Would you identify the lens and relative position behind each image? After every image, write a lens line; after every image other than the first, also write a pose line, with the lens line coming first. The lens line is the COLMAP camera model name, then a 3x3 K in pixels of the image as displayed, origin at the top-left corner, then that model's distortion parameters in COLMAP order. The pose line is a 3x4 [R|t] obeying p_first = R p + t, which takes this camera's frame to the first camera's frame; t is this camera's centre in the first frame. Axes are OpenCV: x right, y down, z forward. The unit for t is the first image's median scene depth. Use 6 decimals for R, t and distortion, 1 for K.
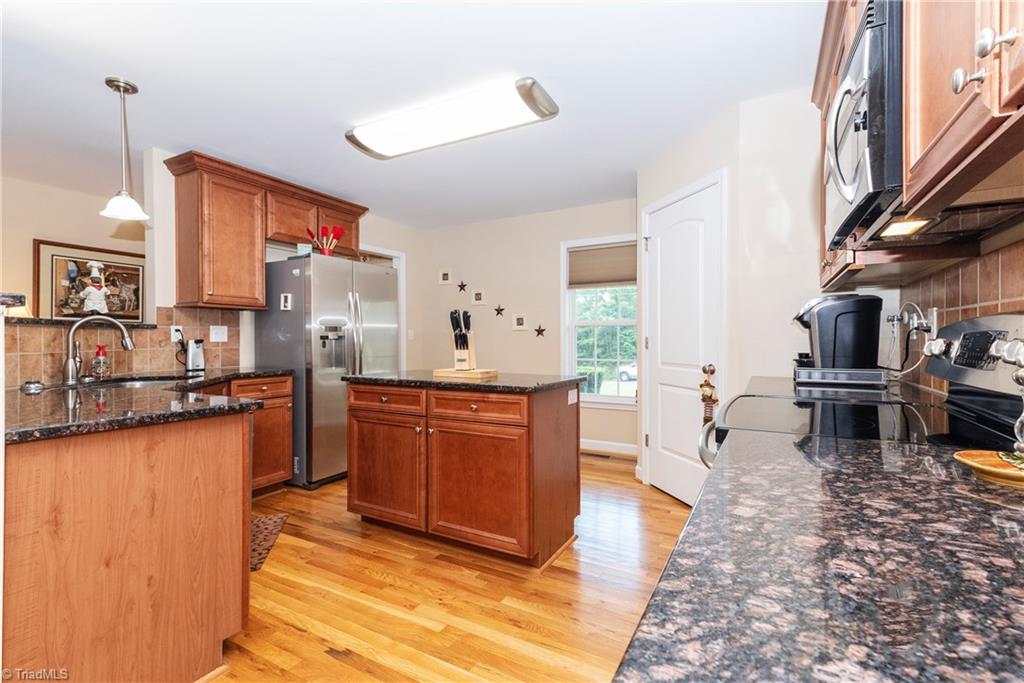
lens RADIAL K [[461.2, 0, 520.2], [0, 461.2, 339.6], [0, 0, 1]] dist [0.021260, -0.001397]
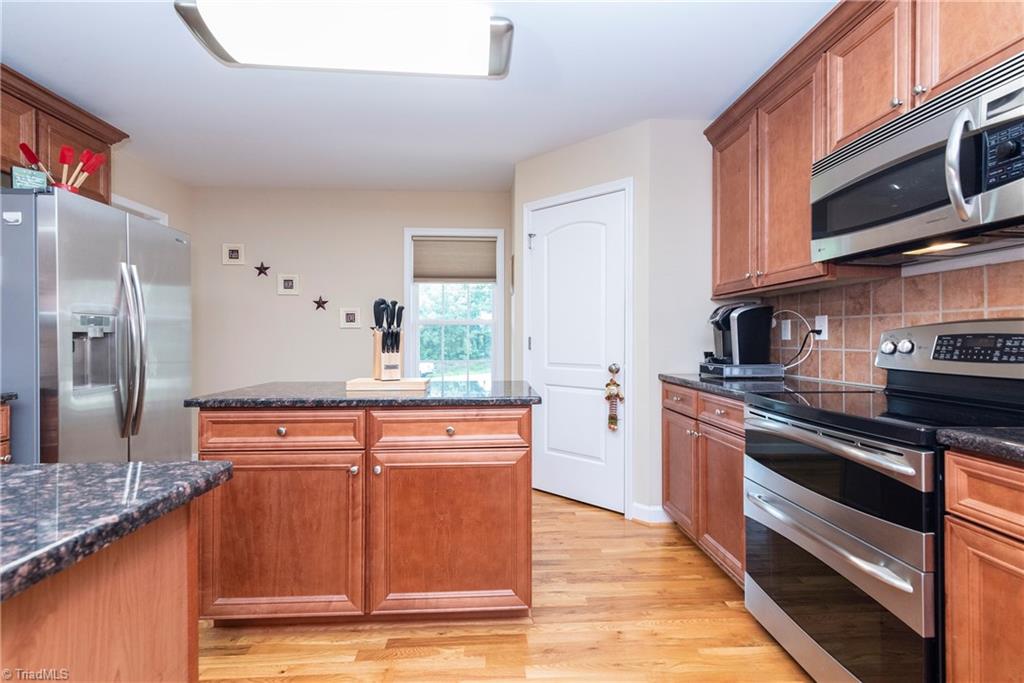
lens RADIAL K [[461.2, 0, 514.8], [0, 461.2, 337.8], [0, 0, 1]] dist [0.021260, -0.001397]
pose [[0.846434, 0.004044, 0.532478, -0.364219], [-0.002514, 0.999990, -0.003598, -0.000488], [-0.532487, 0.001707, 0.846436, 0.267775]]
